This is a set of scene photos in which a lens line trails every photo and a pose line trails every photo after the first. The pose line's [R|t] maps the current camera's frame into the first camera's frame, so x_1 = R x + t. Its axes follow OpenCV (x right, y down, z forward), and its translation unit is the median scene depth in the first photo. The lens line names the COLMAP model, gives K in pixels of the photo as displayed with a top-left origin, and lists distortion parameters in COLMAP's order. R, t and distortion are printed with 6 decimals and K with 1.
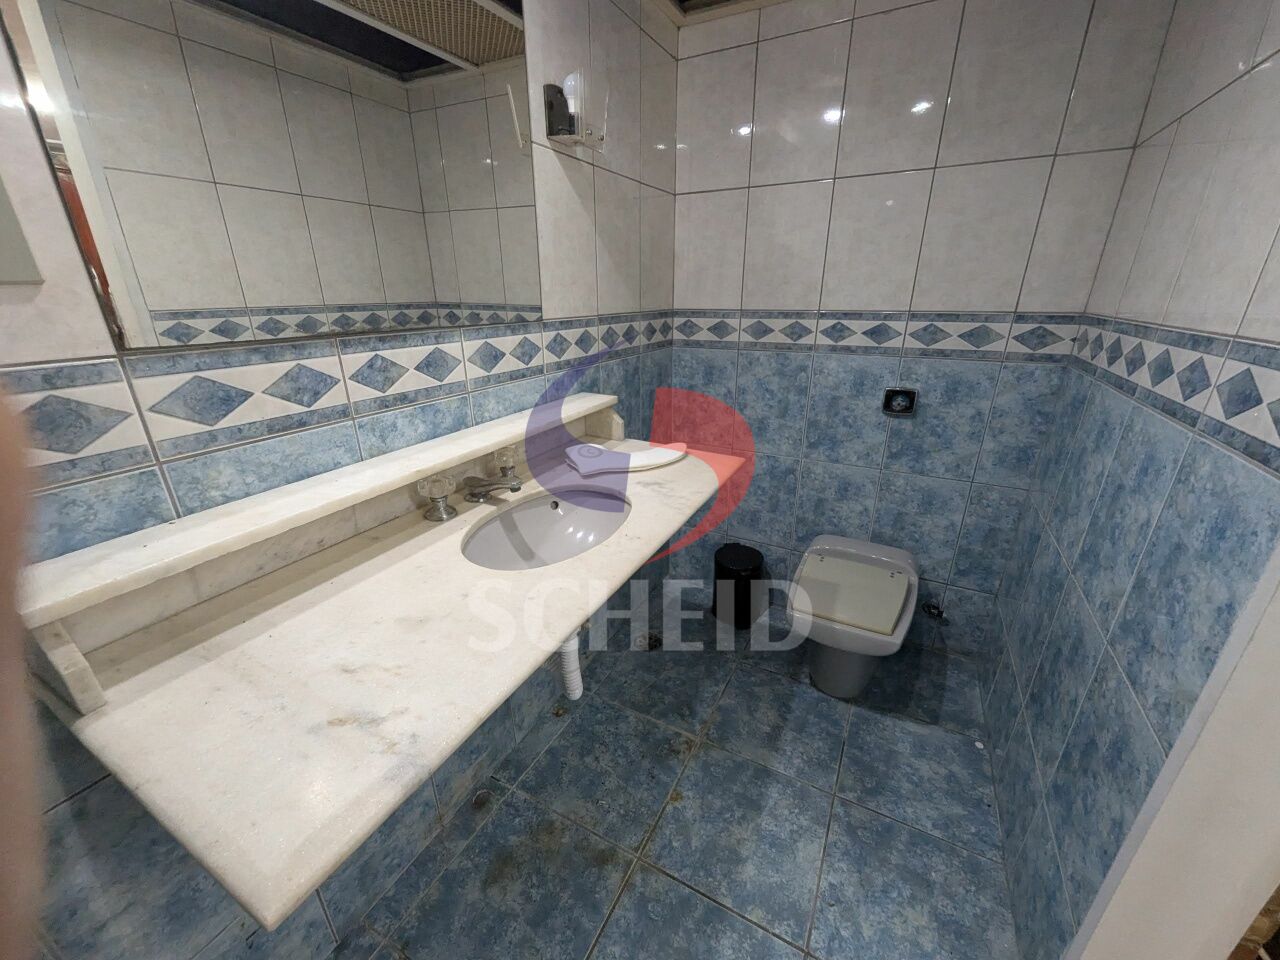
lens RADIAL K [[506.8, 0, 618.7], [0, 506.8, 488.5], [0, 0, 1]] dist [-0.008023, -0.000306]
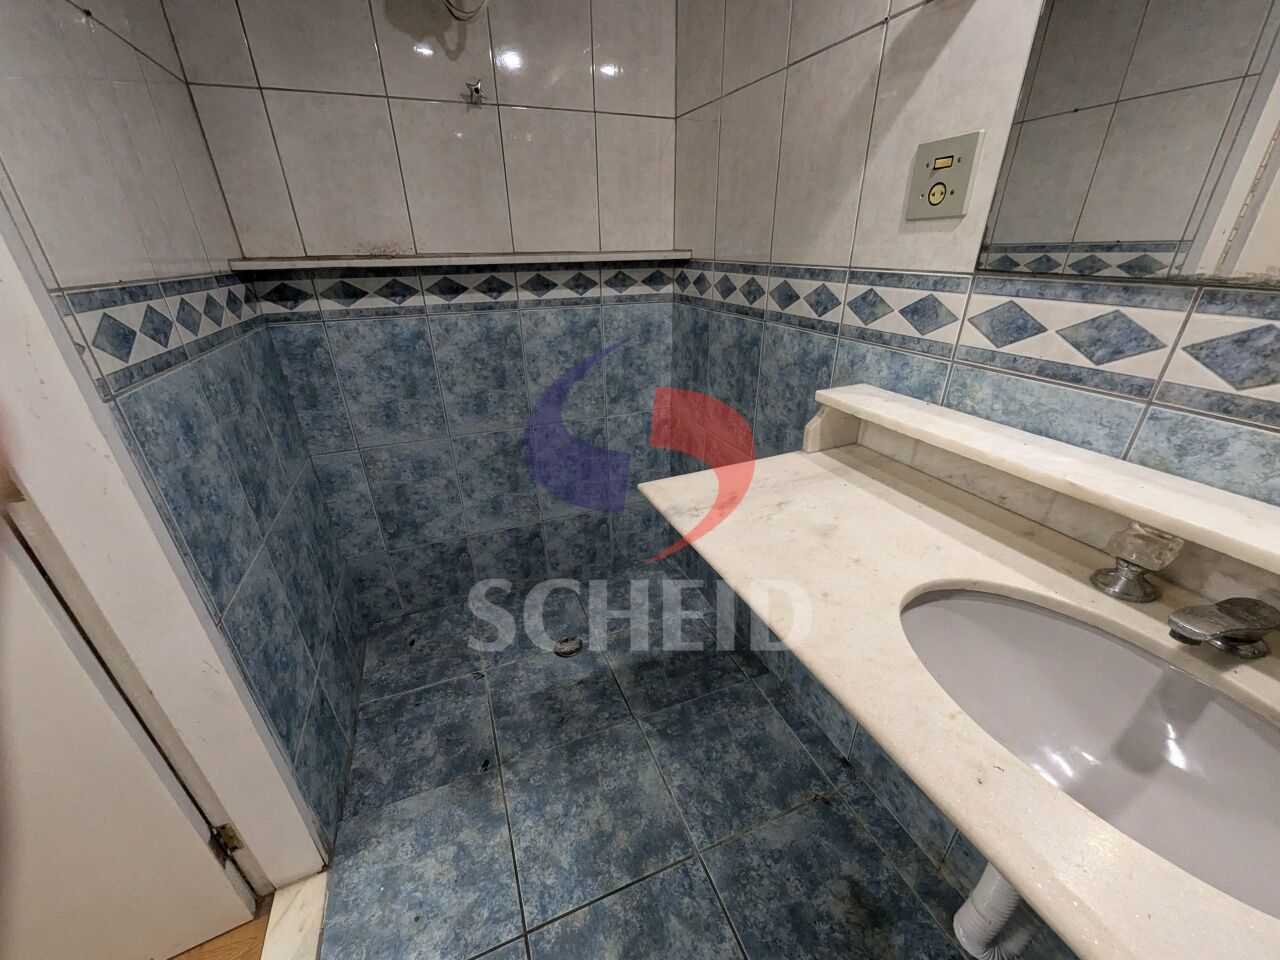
lens RADIAL K [[496.2, 0, 640.0], [0, 496.2, 480.0], [0, 0, 1]] dist [0.009583, -0.000263]
pose [[-0.619285, 0.361641, -0.696923, 0.561130], [-0.259219, 0.743674, 0.616242, -0.379182], [0.741142, 0.562286, -0.366802, 0.974279]]
